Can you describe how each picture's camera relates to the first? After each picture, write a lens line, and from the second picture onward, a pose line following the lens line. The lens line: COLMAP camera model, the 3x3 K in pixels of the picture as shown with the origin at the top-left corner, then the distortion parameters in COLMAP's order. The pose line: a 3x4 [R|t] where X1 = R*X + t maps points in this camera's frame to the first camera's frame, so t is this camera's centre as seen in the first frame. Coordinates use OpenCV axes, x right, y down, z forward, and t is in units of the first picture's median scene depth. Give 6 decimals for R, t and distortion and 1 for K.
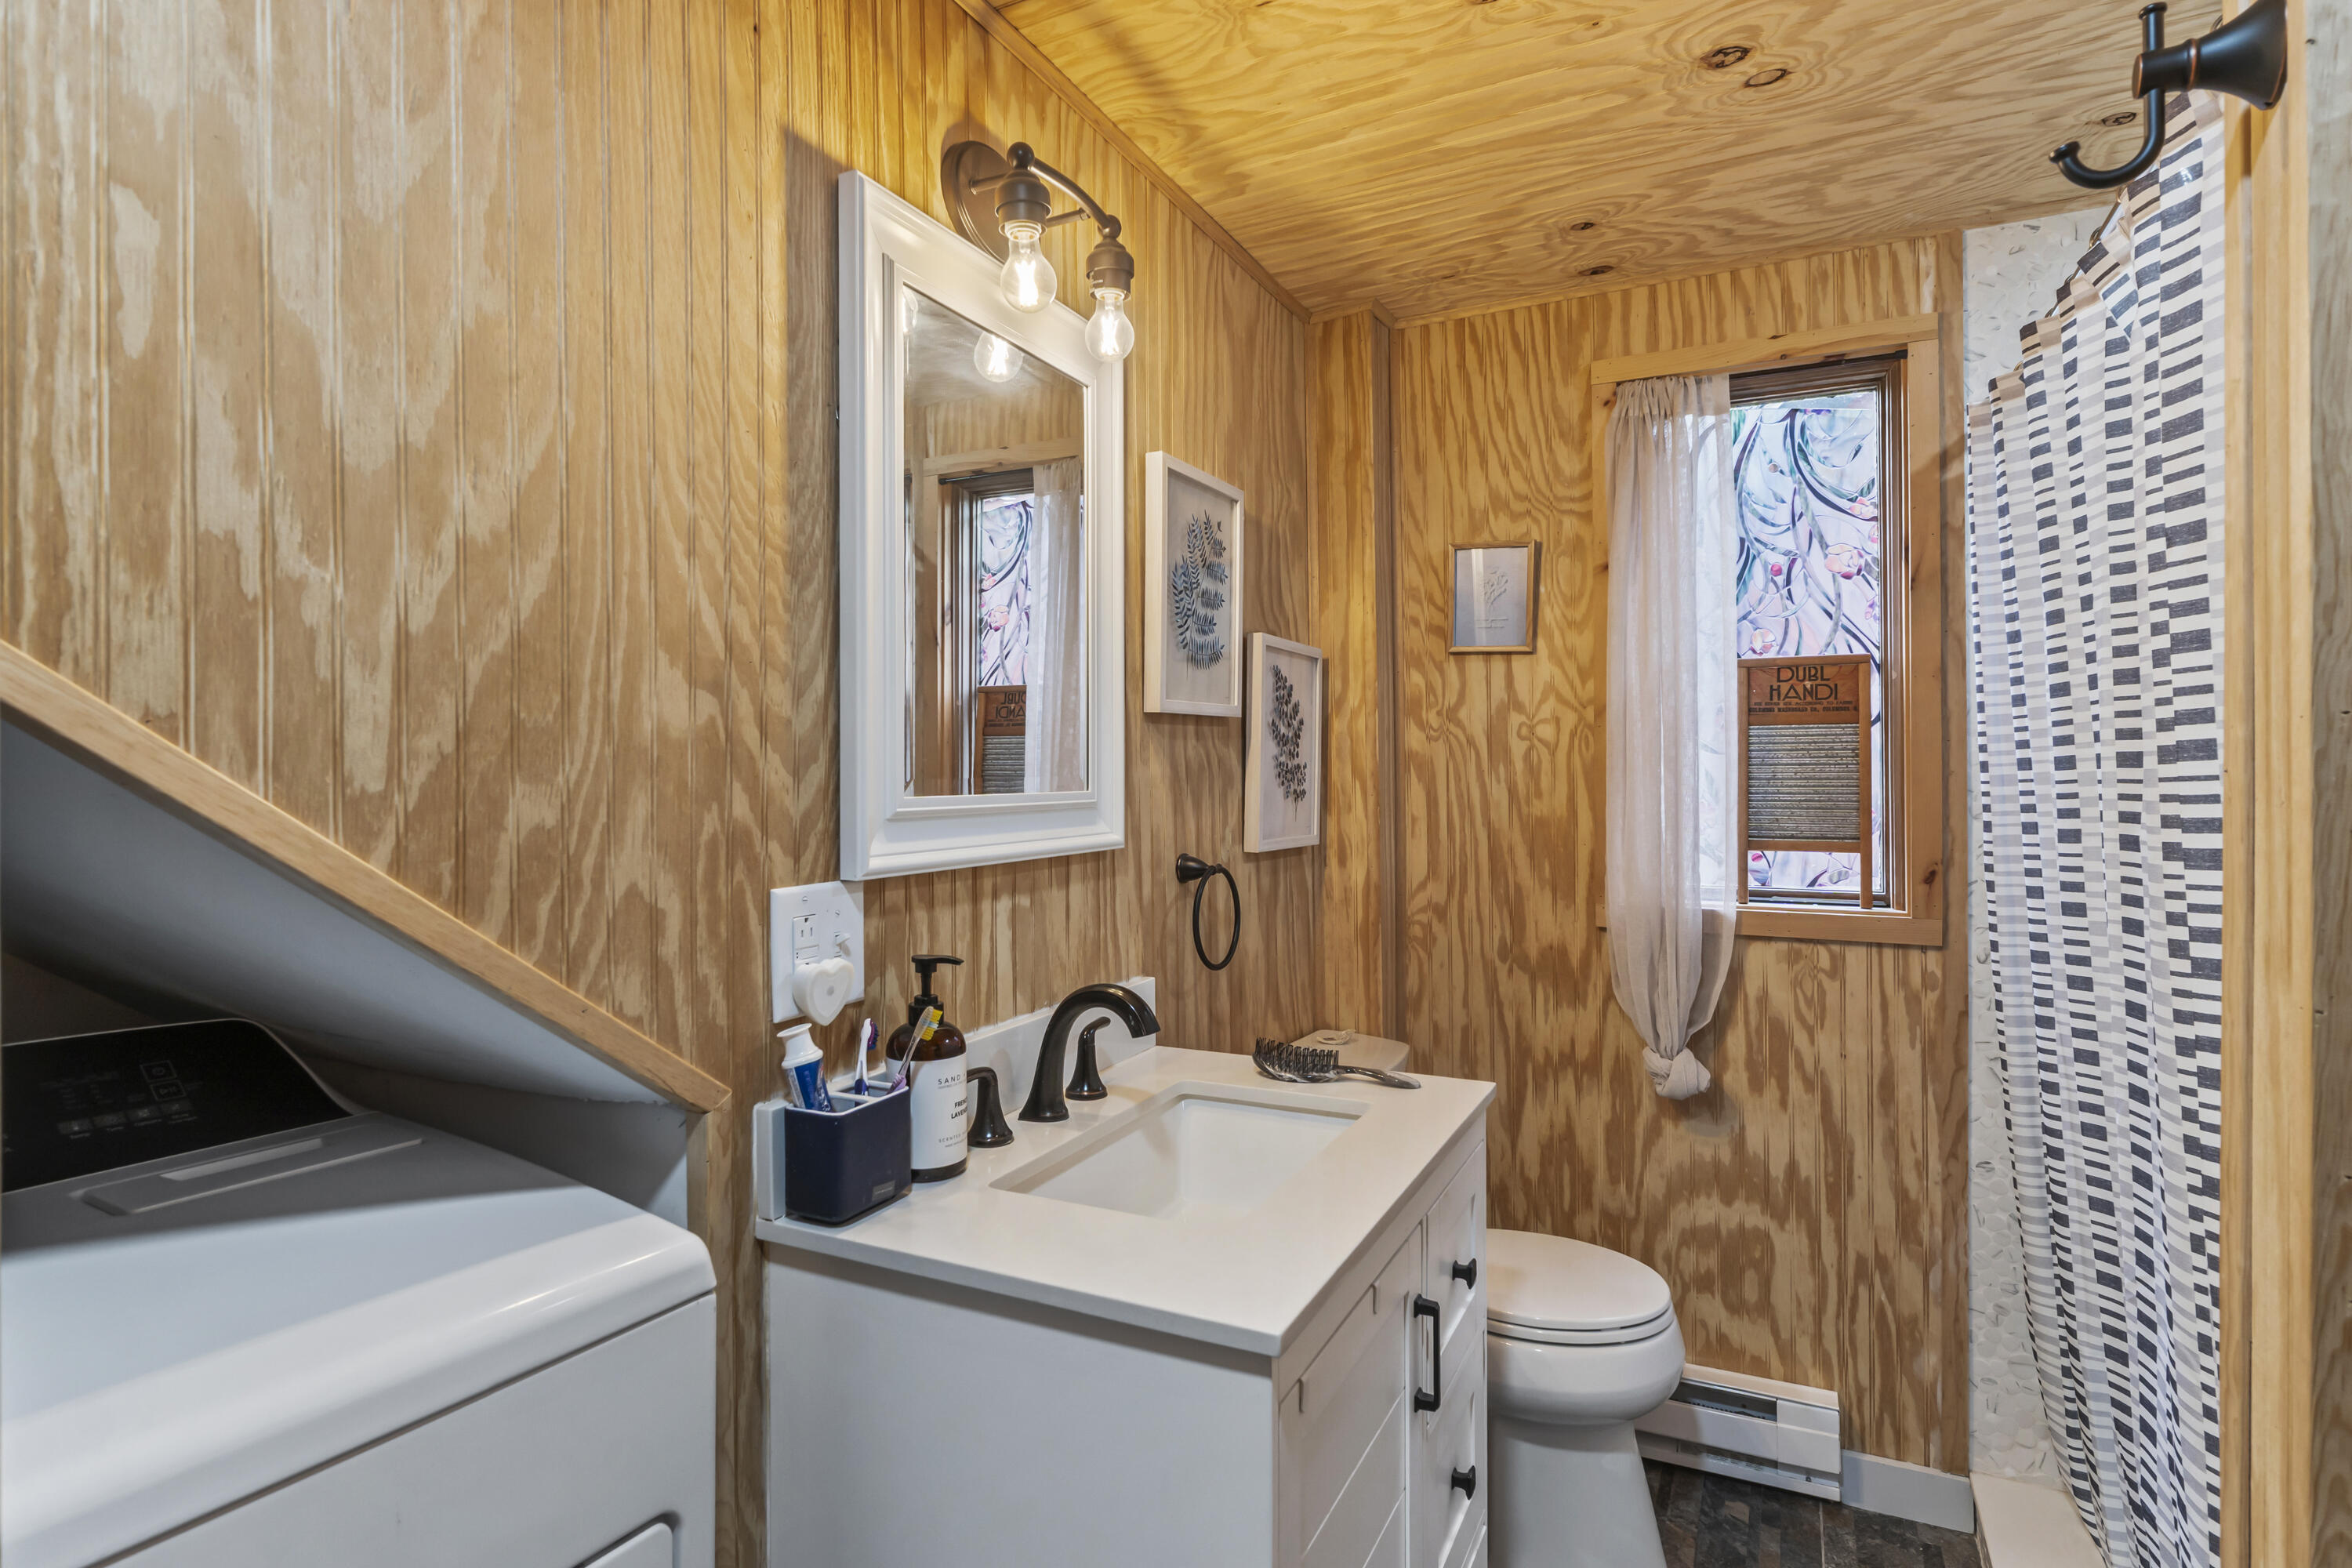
lens RADIAL K [[1233.2, 0, 1192.3], [0, 1233.2, 778.4], [0, 0, 1]] dist [-0.007706, -0.000743]
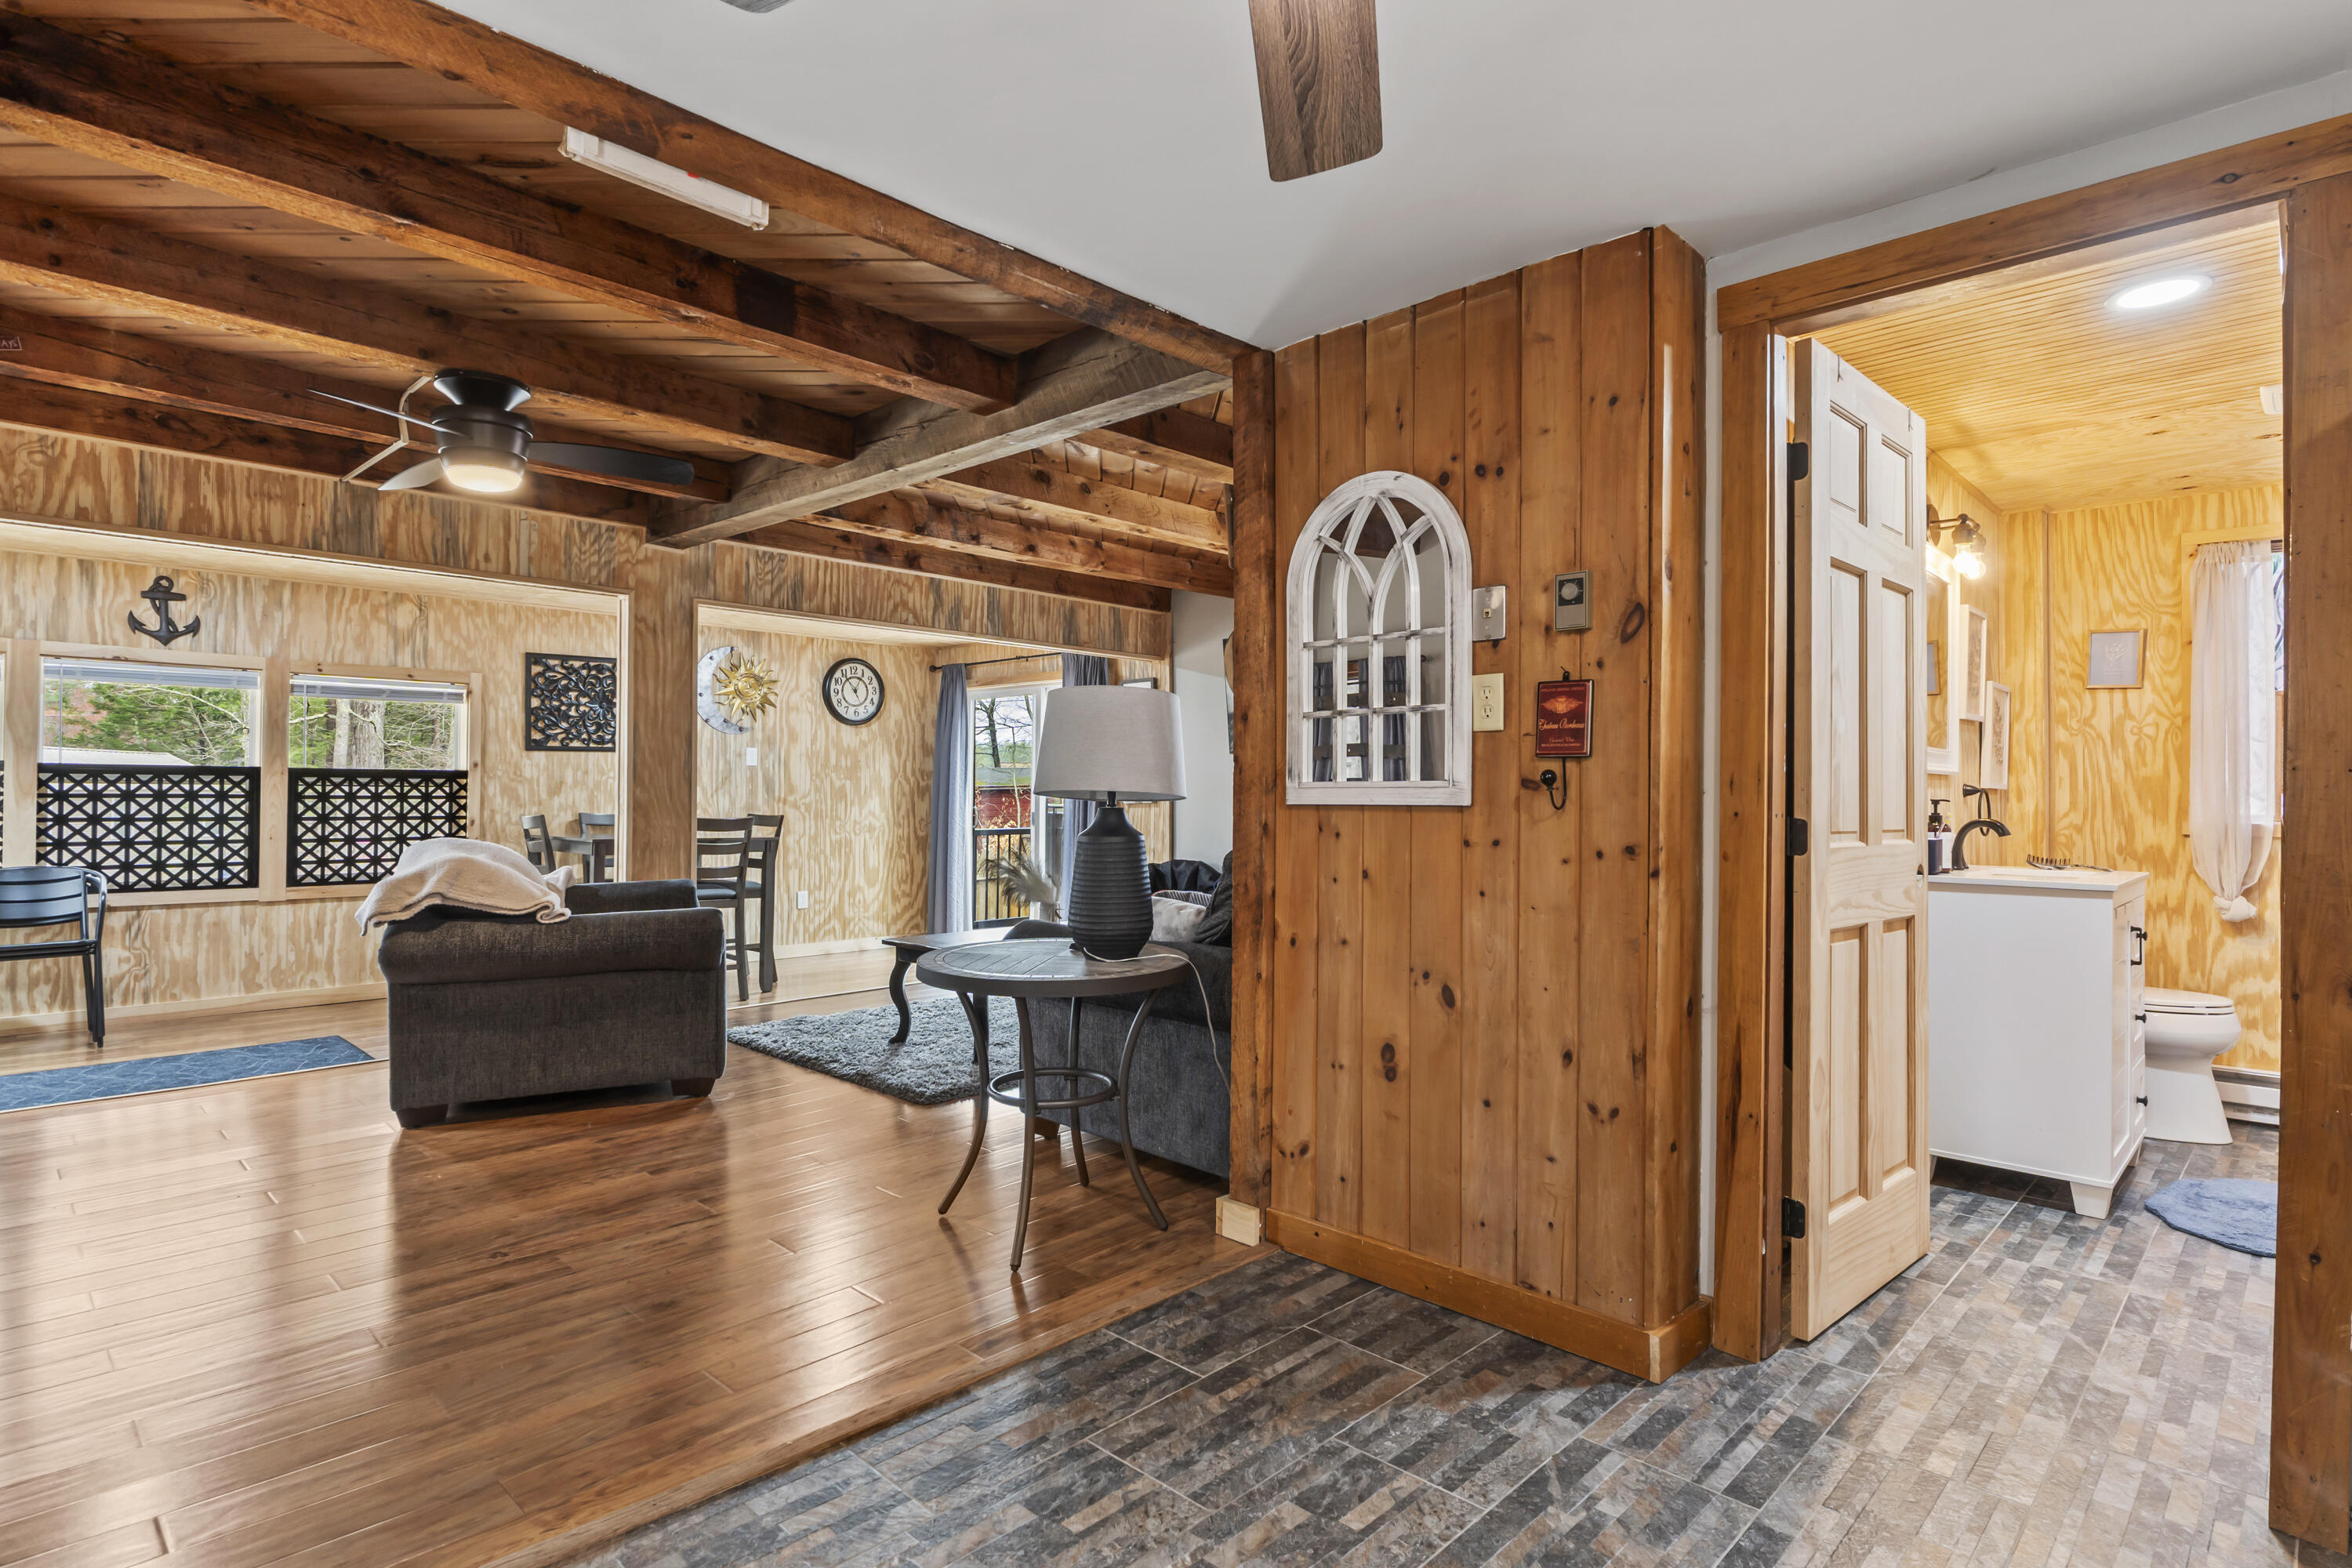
lens RADIAL K [[1233.2, 0, 1173.6], [0, 1233.2, 781.1], [0, 0, 1]] dist [-0.007706, -0.000743]
pose [[0.947912, 0.012618, -0.318284, -0.517993], [-0.017528, 0.999767, -0.012567, 0.087226], [0.318051, 0.017491, 0.947912, -1.219457]]
